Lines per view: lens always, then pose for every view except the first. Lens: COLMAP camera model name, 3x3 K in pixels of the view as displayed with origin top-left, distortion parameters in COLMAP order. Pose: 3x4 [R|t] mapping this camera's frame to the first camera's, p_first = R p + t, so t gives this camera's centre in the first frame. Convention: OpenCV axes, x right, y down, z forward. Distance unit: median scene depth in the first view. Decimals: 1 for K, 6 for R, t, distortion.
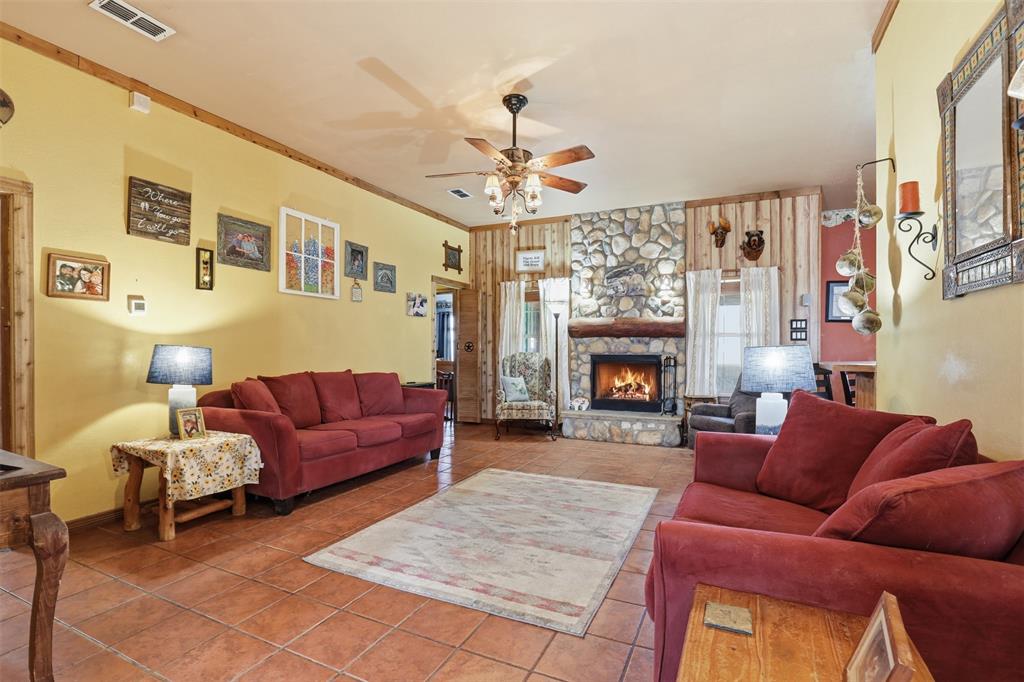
lens RADIAL K [[477.0, 0, 512.0], [0, 477.0, 348.5], [0, 0, 1]] dist [-0.032597, 0.005989]
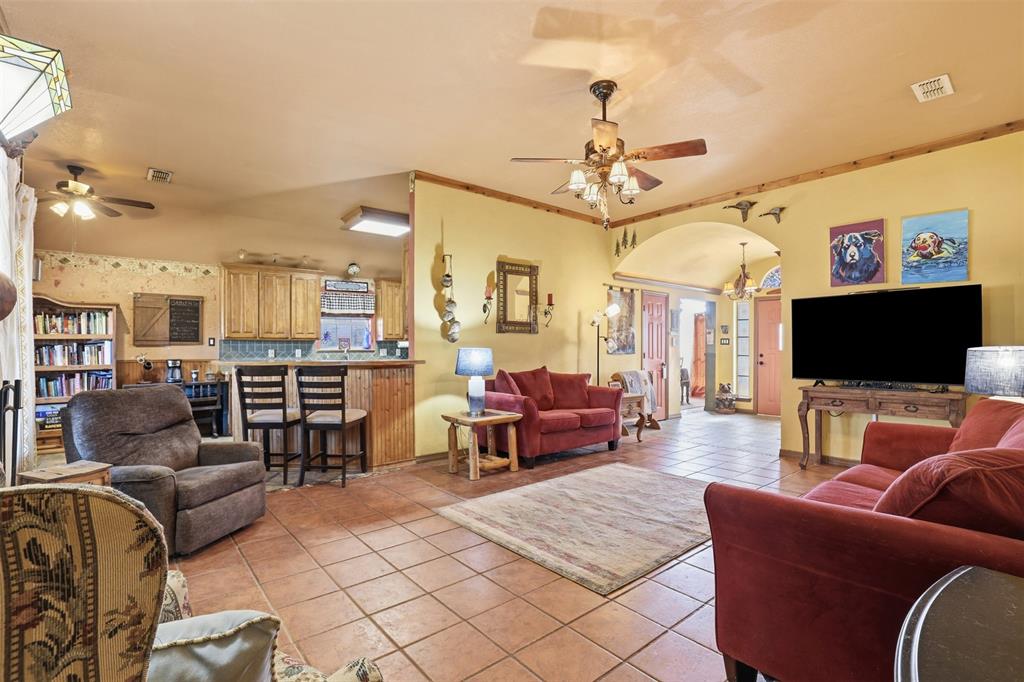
lens RADIAL K [[477.0, 0, 514.1], [0, 477.0, 346.7], [0, 0, 1]] dist [-0.032597, 0.005989]
pose [[-0.910595, 0.002404, 0.413294, -0.130474], [0.004891, 0.999976, 0.004959, -0.008510], [-0.413272, 0.006537, -0.910584, 1.143836]]
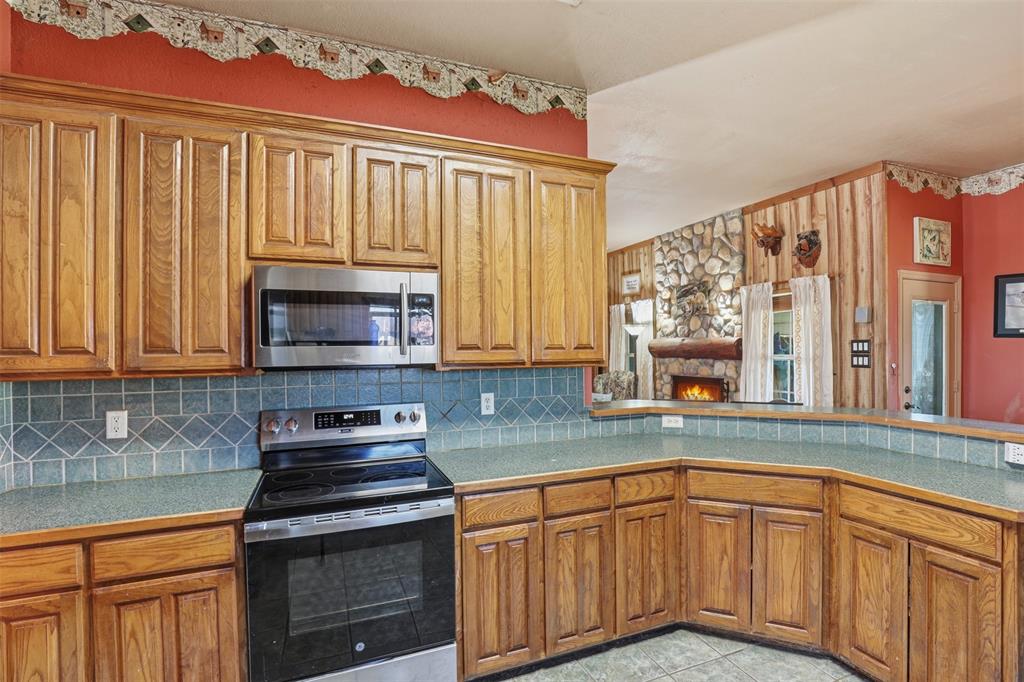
lens RADIAL K [[477.0, 0, 510.7], [0, 477.0, 345.5], [0, 0, 1]] dist [-0.032597, 0.005989]
pose [[0.730611, -0.010919, -0.682707, 0.650543], [0.004270, 0.999926, -0.011423, -0.042403], [0.682781, 0.005430, 0.730603, 0.052140]]
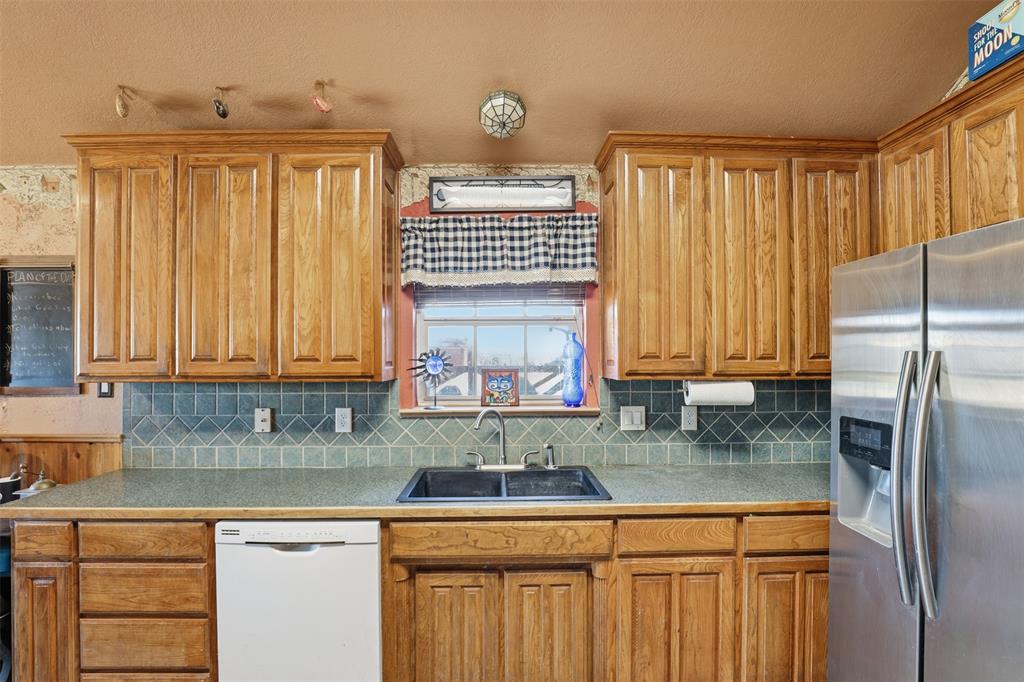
lens RADIAL K [[477.0, 0, 512.5], [0, 477.0, 351.8], [0, 0, 1]] dist [-0.032597, 0.005989]
pose [[-0.454560, 0.002595, 0.890713, 0.503823], [0.008517, 0.999963, 0.001434, -0.044195], [-0.890676, 0.008238, -0.454565, 0.280442]]
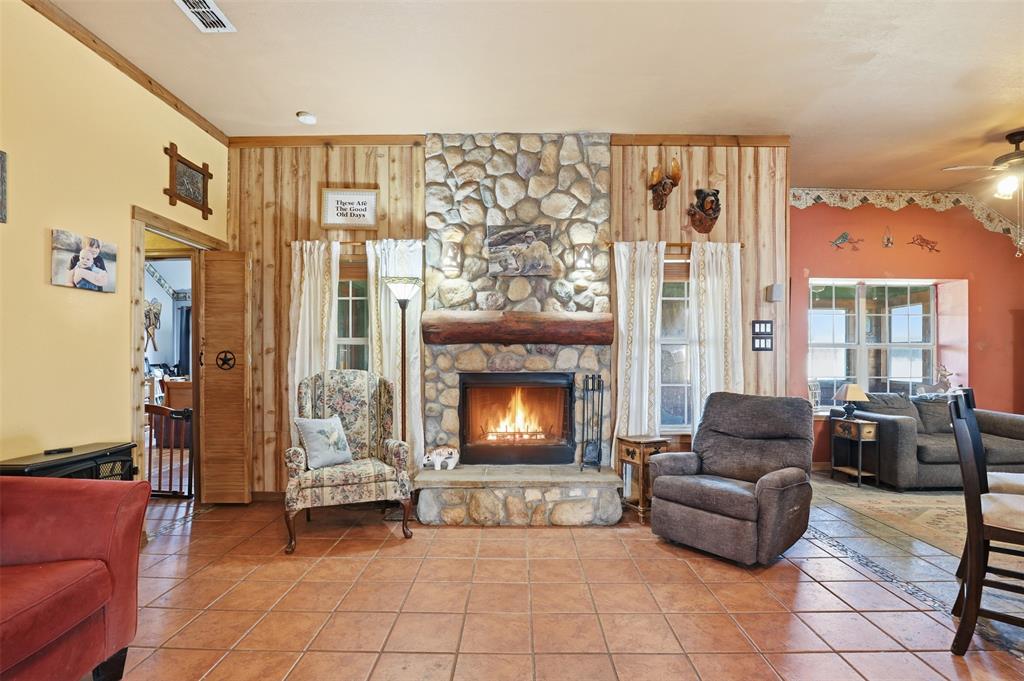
lens RADIAL K [[477.0, 0, 510.4], [0, 477.0, 358.8], [0, 0, 1]] dist [-0.032597, 0.005989]
pose [[0.906500, -0.002089, 0.422201, -0.030109], [0.002097, 0.999998, 0.000445, -0.005345], [-0.422201, 0.000482, 0.906502, 0.472599]]
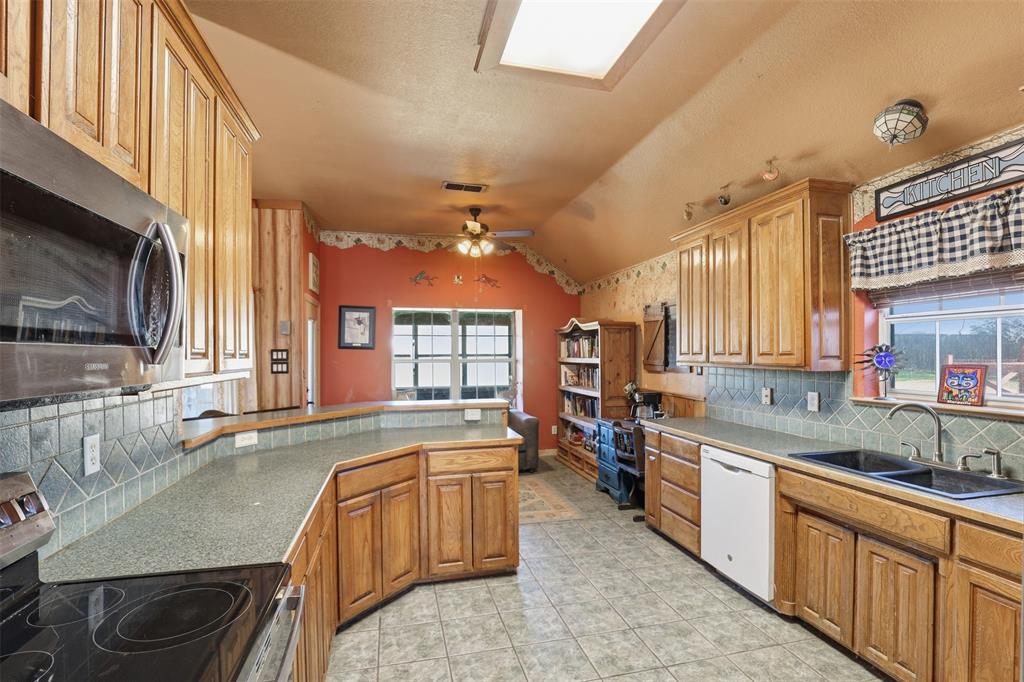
lens RADIAL K [[477.0, 0, 511.1], [0, 477.0, 354.9], [0, 0, 1]] dist [-0.032597, 0.005989]
pose [[0.775808, -0.010616, 0.630879, 0.352126], [0.012950, 0.999916, 0.000901, -0.042416], [-0.630836, 0.007470, 0.775881, 0.039381]]
